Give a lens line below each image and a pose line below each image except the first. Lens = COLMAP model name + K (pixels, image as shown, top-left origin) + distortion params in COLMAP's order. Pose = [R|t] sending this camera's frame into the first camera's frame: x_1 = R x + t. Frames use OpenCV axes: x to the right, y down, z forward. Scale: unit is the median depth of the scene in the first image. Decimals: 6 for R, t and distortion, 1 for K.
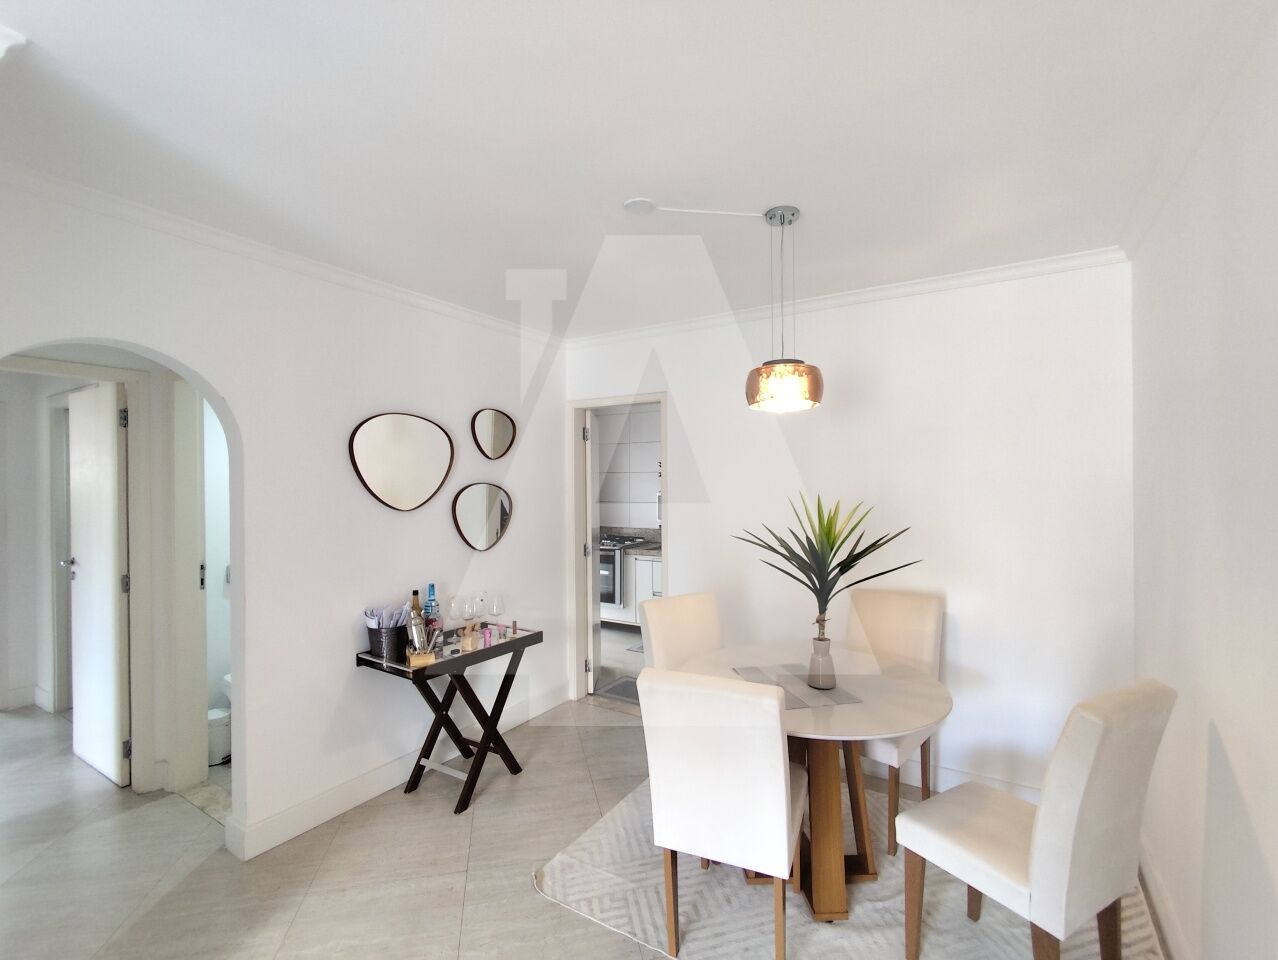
lens RADIAL K [[581.7, 0, 639.8], [0, 581.7, 480.3], [0, 0, 1]] dist [-0.019020, 0.002889]
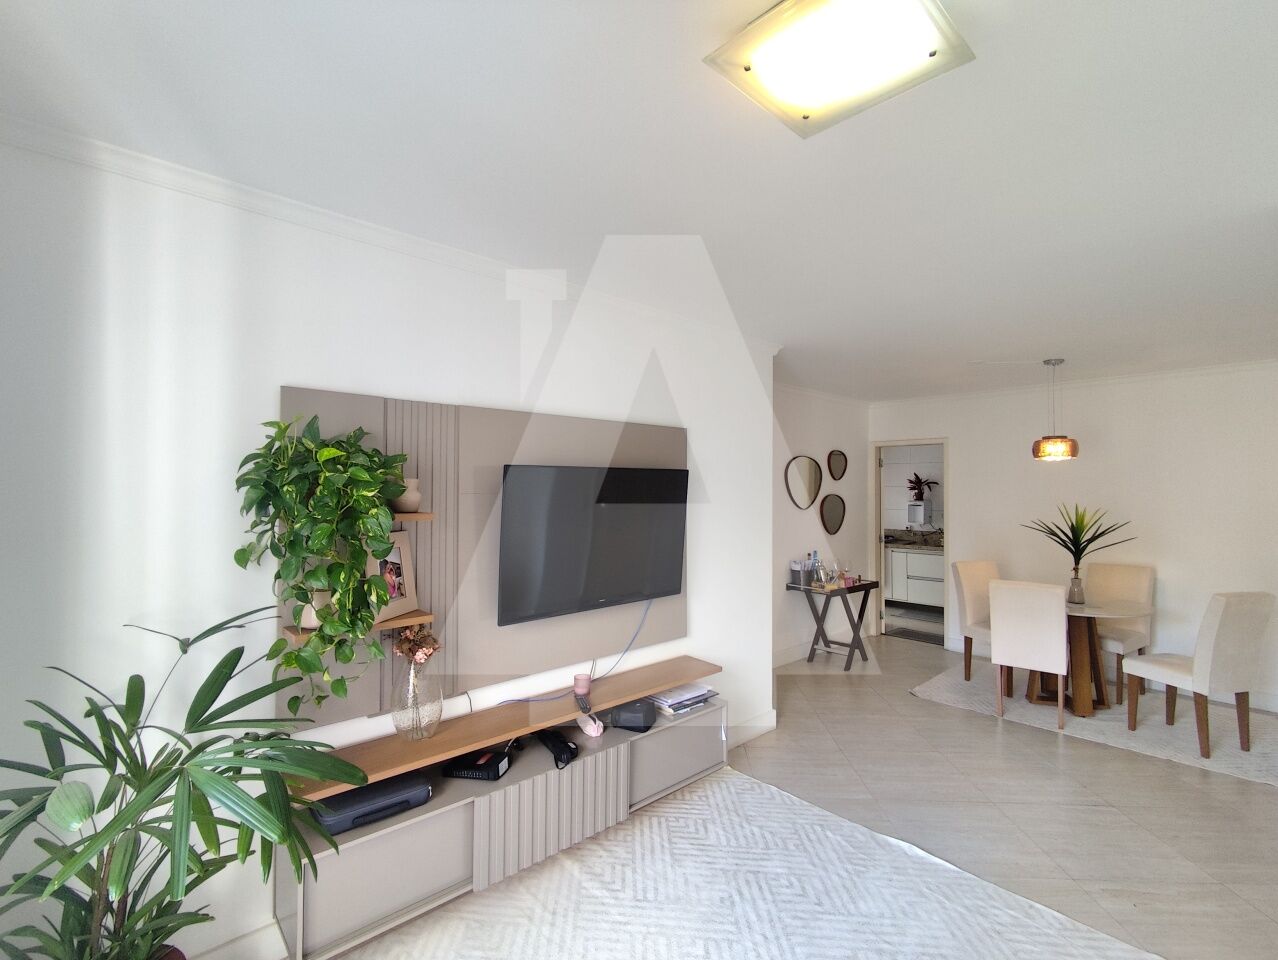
lens RADIAL K [[581.7, 0, 634.2], [0, 581.7, 478.1], [0, 0, 1]] dist [-0.019020, 0.002889]
pose [[0.961523, 0.010087, -0.274538, -0.501154], [-0.016192, 0.999669, -0.019981, 0.001119], [0.274246, 0.023658, 0.961369, -1.085029]]
